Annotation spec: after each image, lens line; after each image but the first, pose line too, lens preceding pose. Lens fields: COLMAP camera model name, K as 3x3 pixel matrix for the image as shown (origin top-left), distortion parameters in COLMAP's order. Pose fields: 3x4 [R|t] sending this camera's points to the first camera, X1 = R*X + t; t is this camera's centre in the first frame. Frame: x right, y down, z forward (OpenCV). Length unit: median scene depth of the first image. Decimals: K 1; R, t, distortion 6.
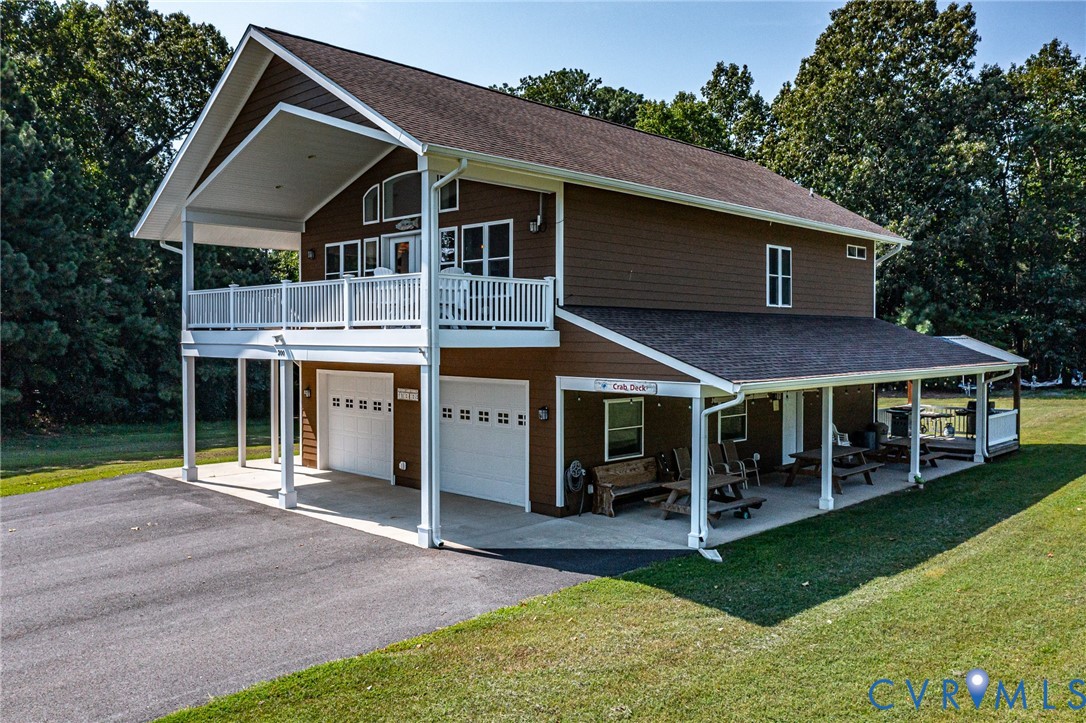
lens RADIAL K [[877.1, 0, 544.6], [0, 877.1, 363.4], [0, 0, 1]] dist [-0.024772, 0.025640]
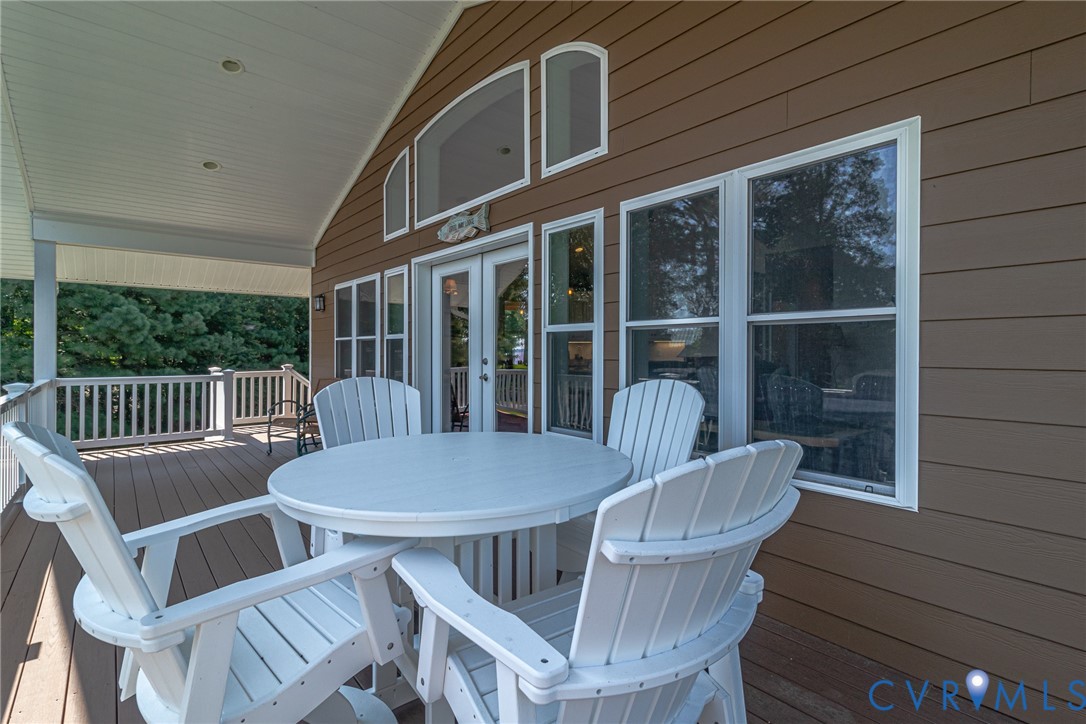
lens RADIAL K [[502.2, 0, 550.8], [0, 502.2, 357.7], [0, 0, 1]] dist [0.003284, -0.000145]
pose [[0.996392, 0.000621, -0.084866, -0.096752], [-0.001871, 0.999891, -0.014651, -0.095484], [0.084848, 0.014757, 0.996285, 0.775592]]
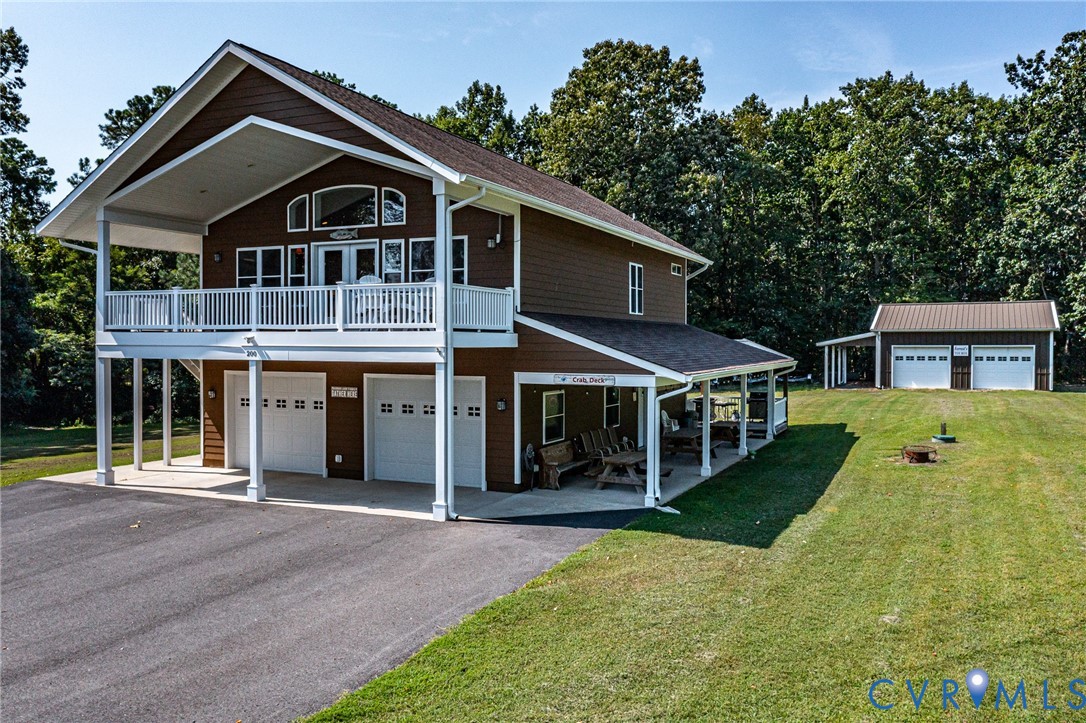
lens RADIAL K [[877.1, 0, 550.2], [0, 877.1, 358.3], [0, 0, 1]] dist [-0.024772, 0.025640]
pose [[0.938201, -0.005377, 0.346049, -0.292337], [0.008652, 0.999931, -0.007922, 0.004631], [-0.345983, 0.010427, 0.938183, -0.097037]]
